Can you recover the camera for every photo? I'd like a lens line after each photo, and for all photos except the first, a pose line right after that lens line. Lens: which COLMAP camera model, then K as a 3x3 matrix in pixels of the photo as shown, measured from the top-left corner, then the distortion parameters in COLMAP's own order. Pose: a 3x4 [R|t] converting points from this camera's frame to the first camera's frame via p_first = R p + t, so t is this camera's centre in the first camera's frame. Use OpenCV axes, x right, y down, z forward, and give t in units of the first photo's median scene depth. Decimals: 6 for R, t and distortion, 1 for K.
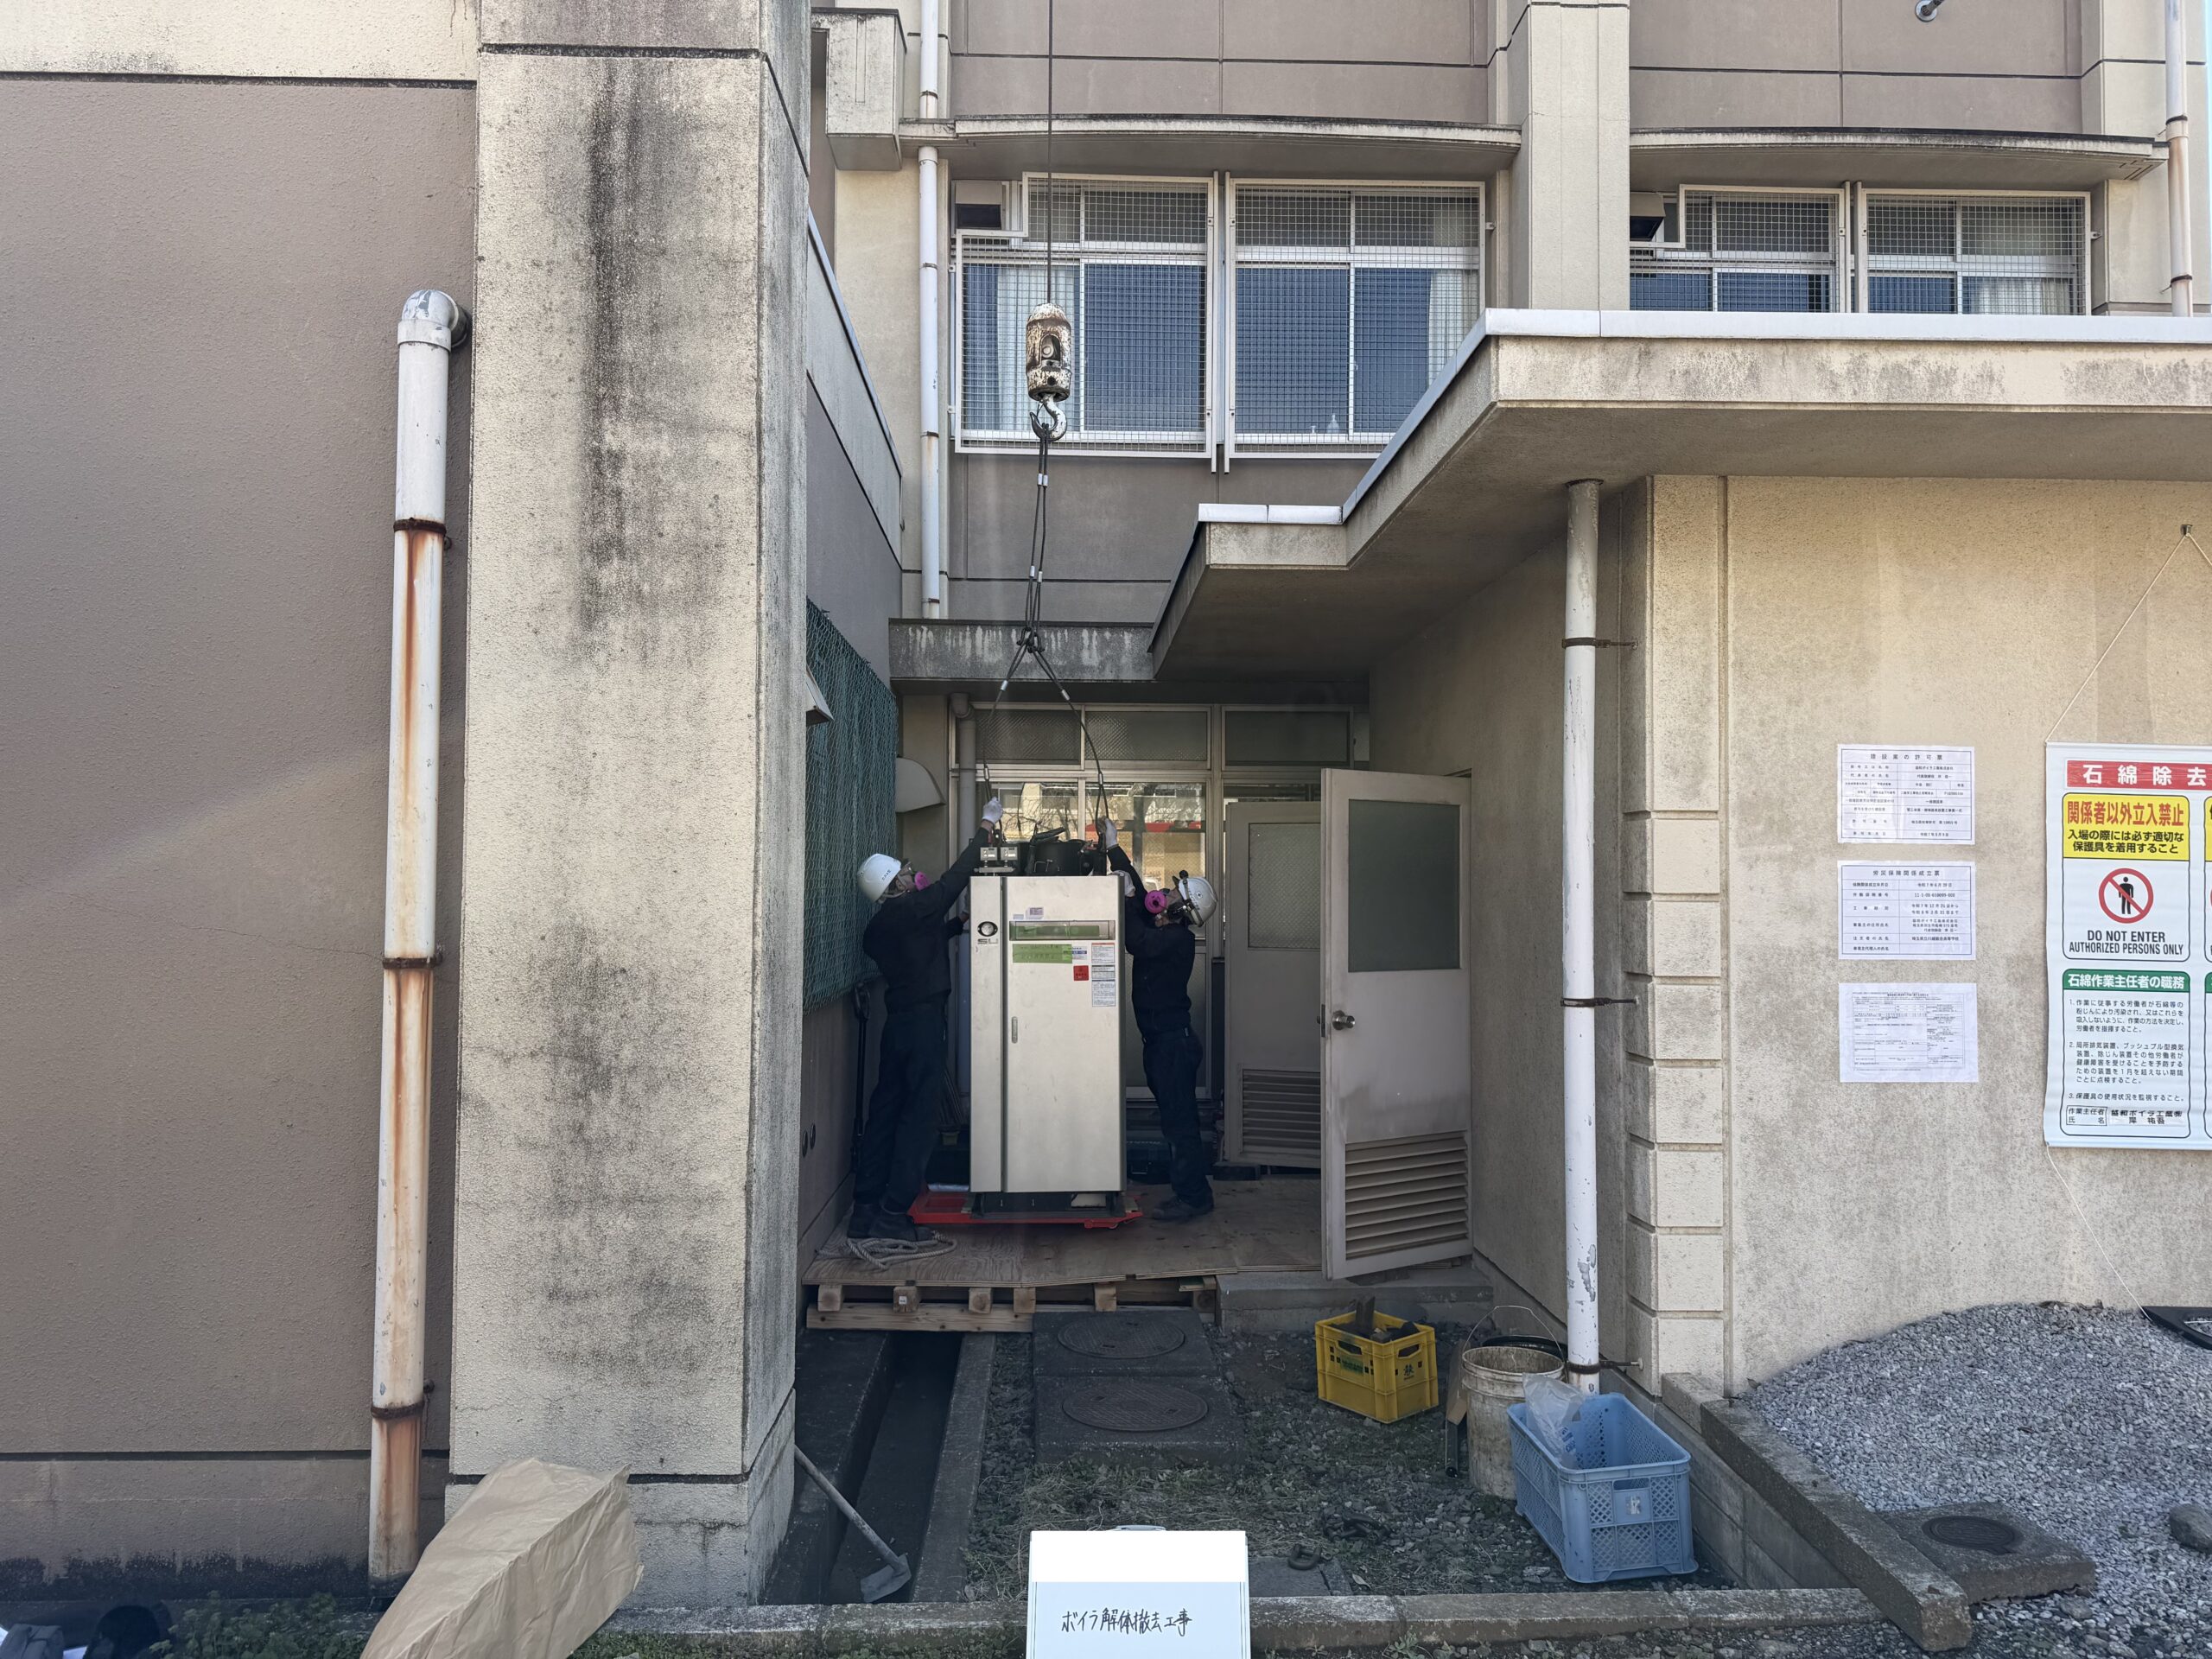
lens RADIAL K [[1525.6, 0, 1100.1], [0, 1525.6, 826.7], [0, 0, 1]] dist [0.074265, 0.000620]
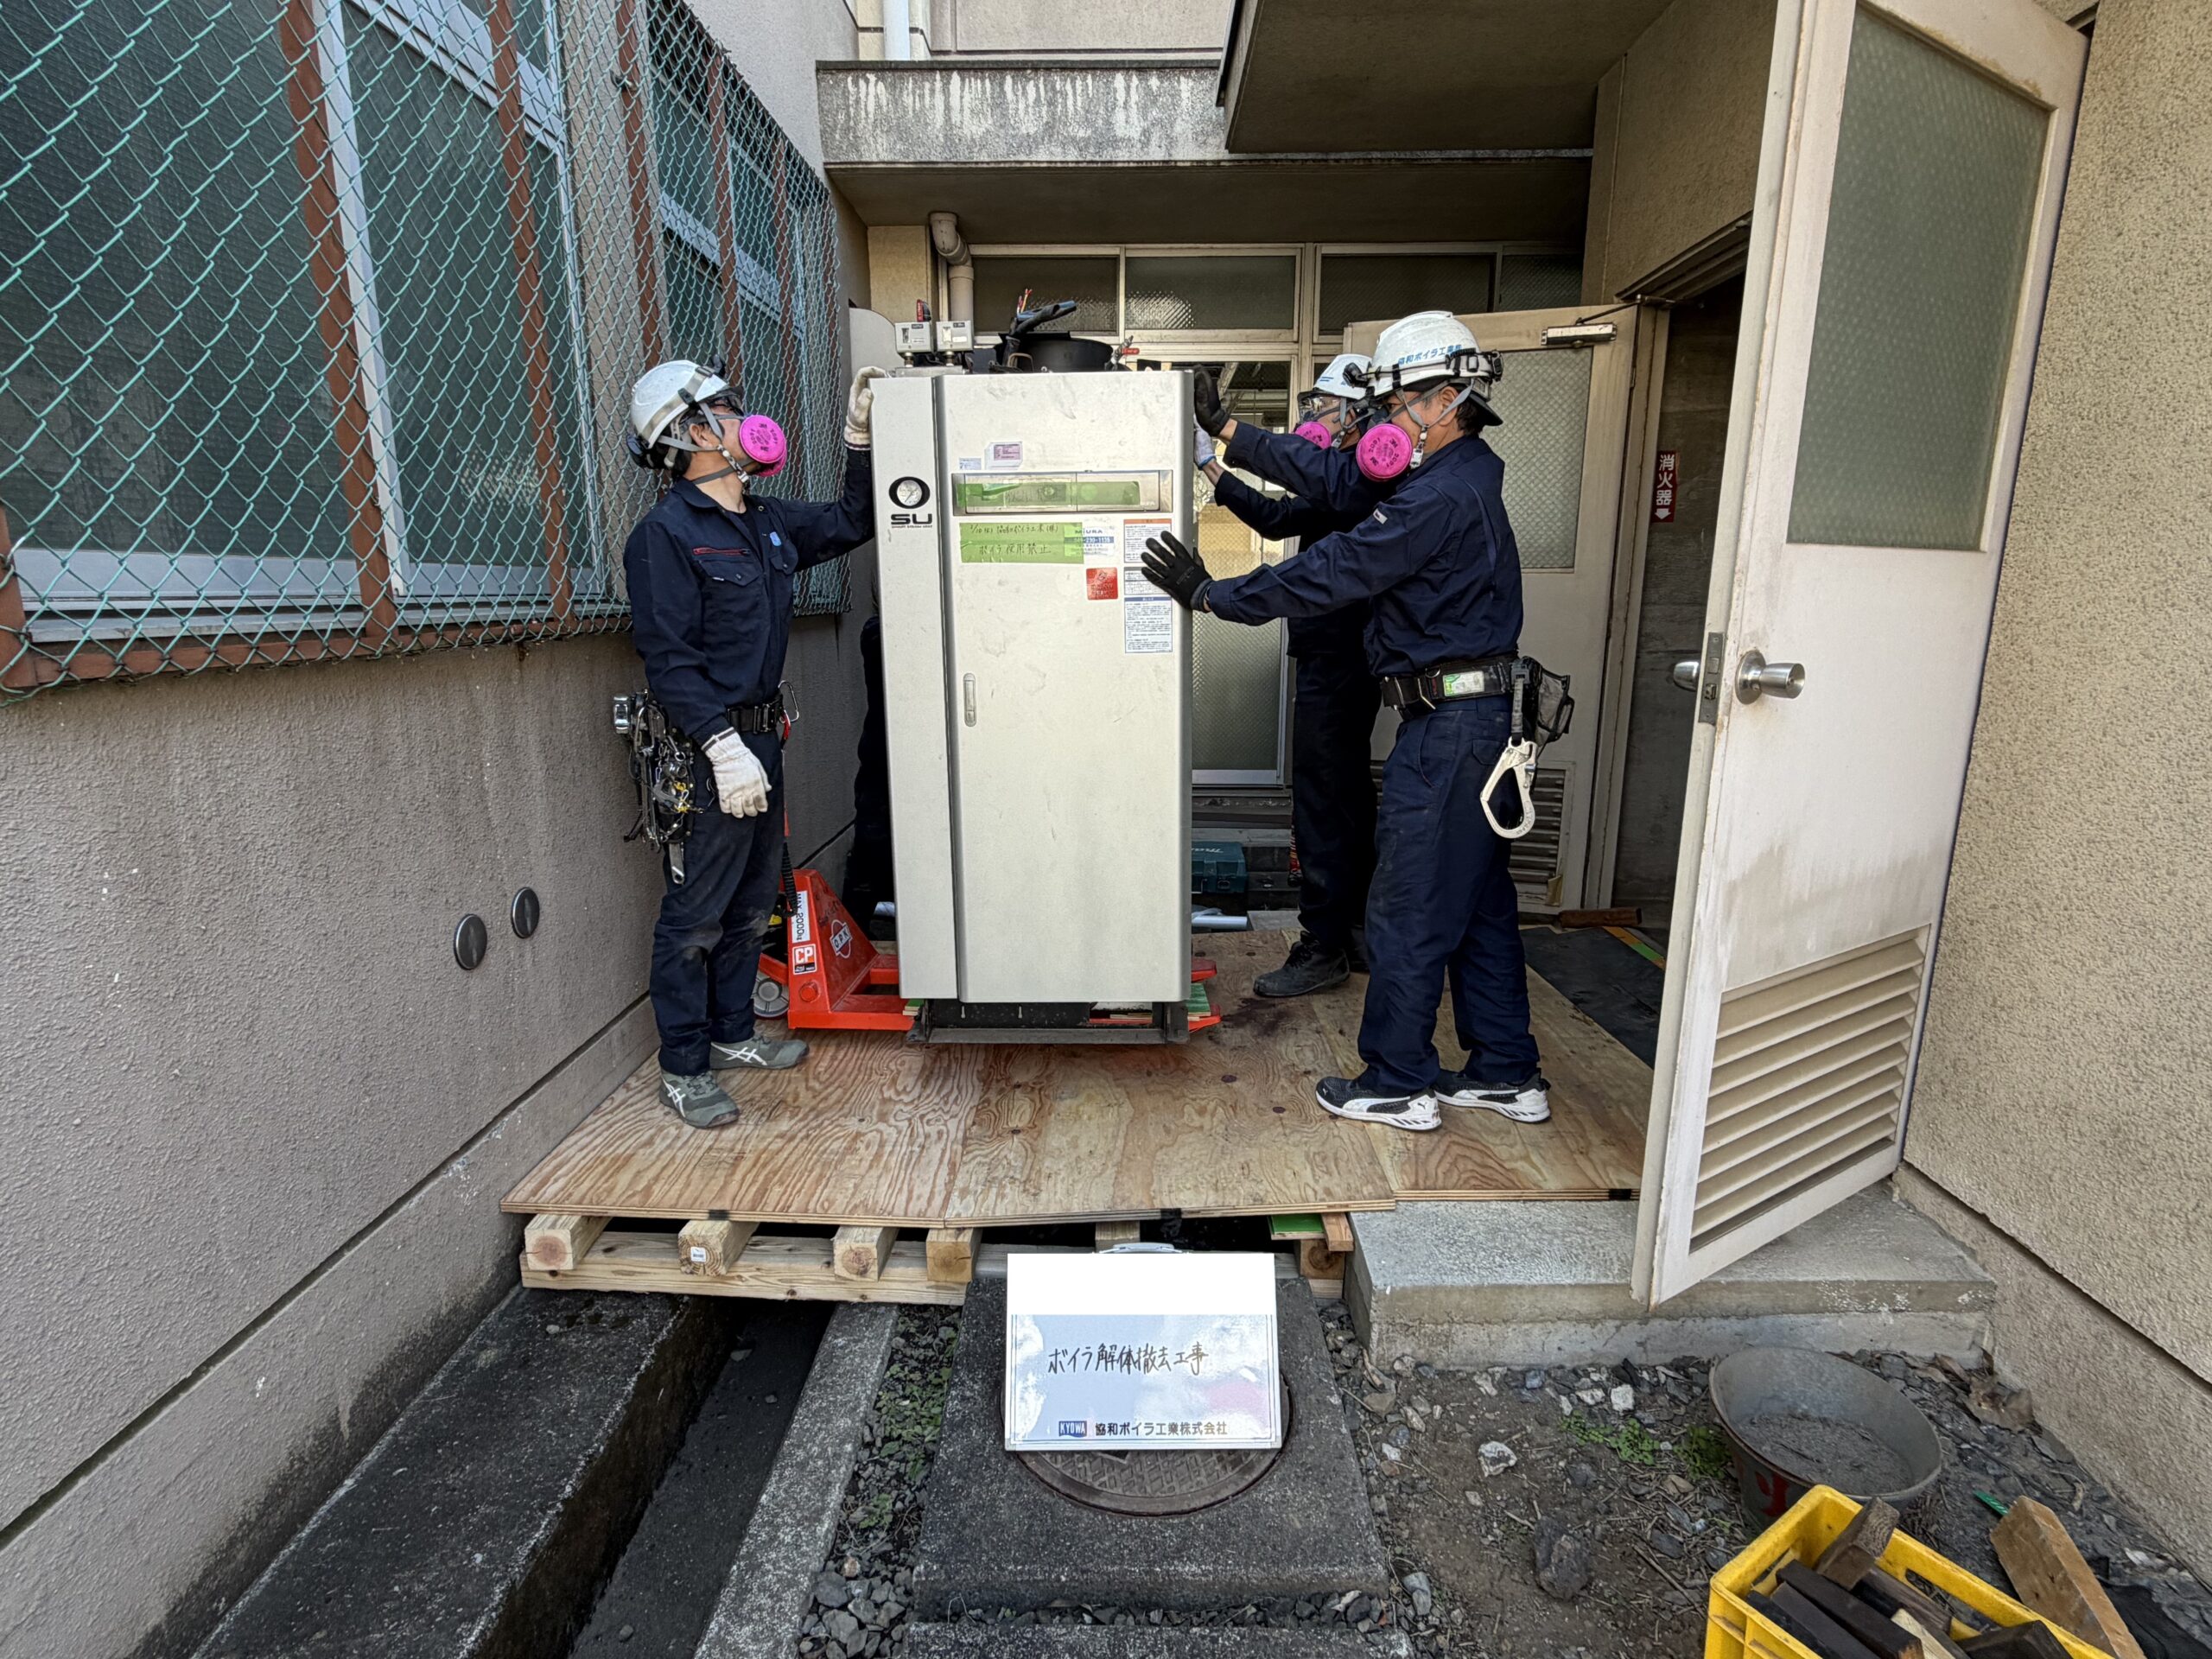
lens RADIAL K [[1149.4, 0, 1089.3], [0, 1149.4, 836.0], [0, 0, 1]] dist [-0.006556, 0.001941]
pose [[0.998021, 0.009136, -0.062209, 0.015586], [0.006800, 0.967902, 0.251235, 0.088590], [0.062508, -0.251161, 0.965925, 0.679345]]
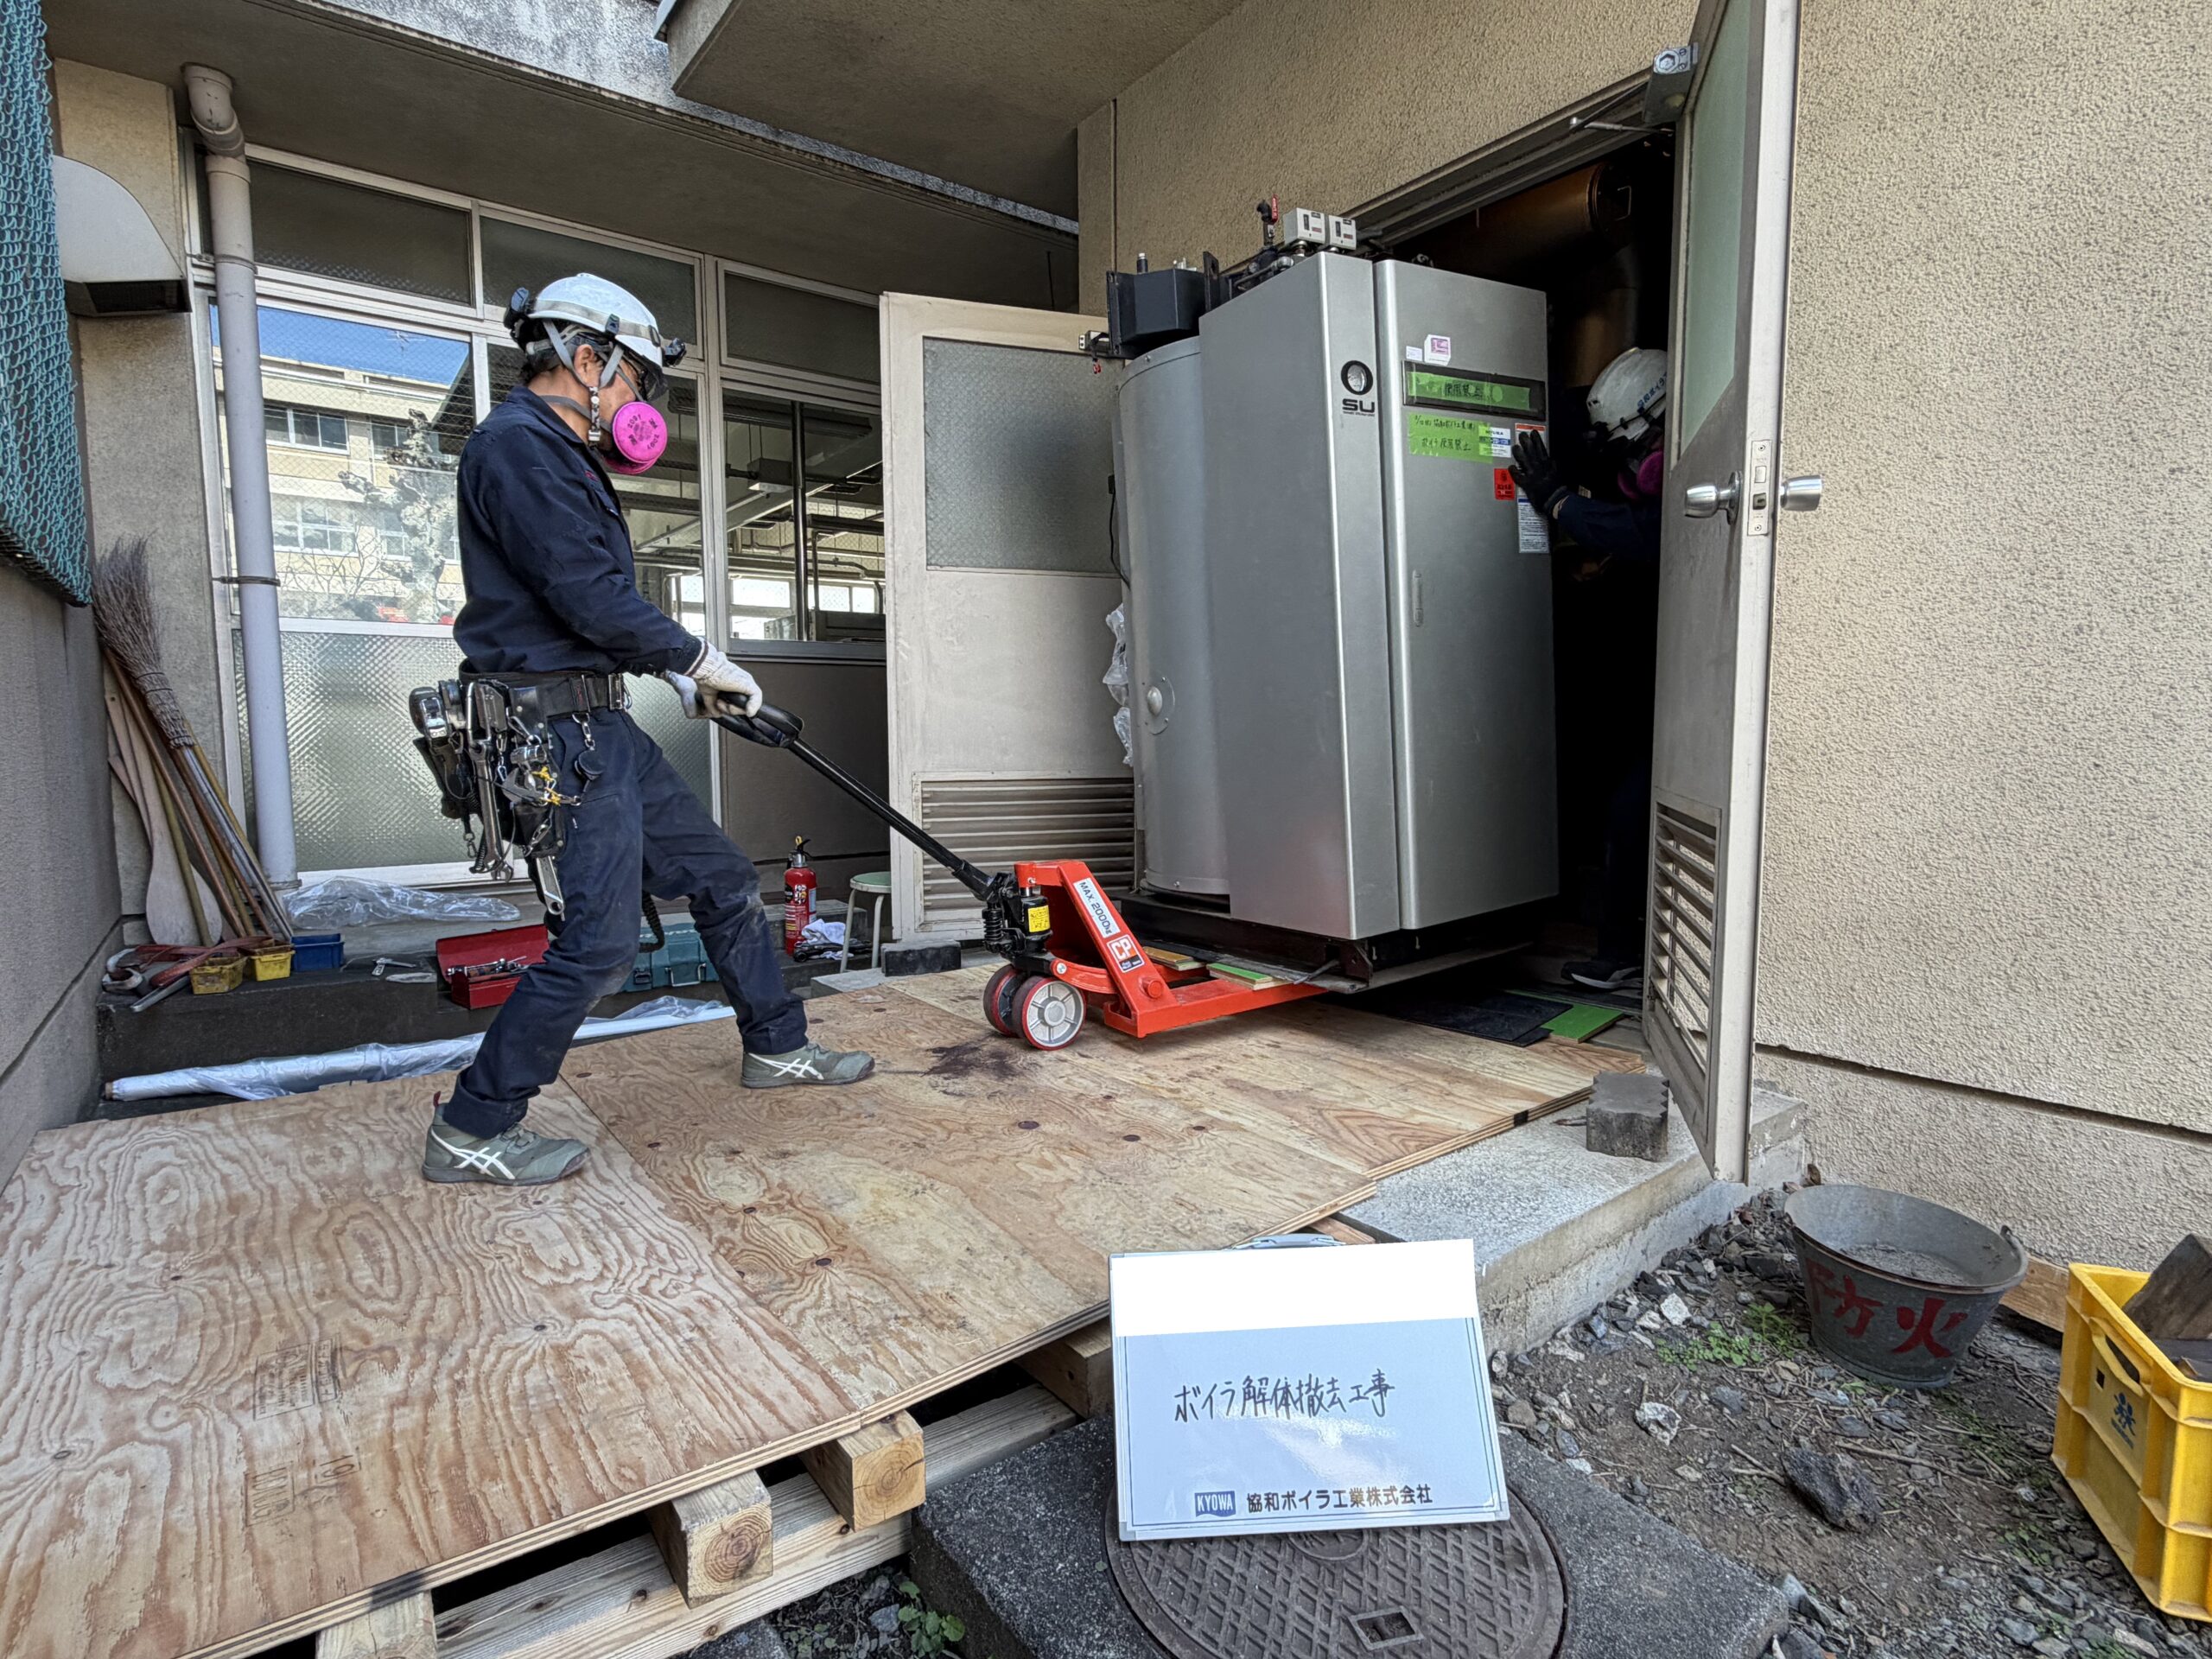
lens RADIAL K [[1149.4, 0, 1105.6], [0, 1149.4, 834.8], [0, 0, 1]] dist [-0.006556, 0.001941]
pose [[0.820371, -0.058030, 0.568880, -0.125953], [-0.015411, 0.992232, 0.123440, 0.166593], [-0.571624, -0.110033, 0.813104, 0.813980]]
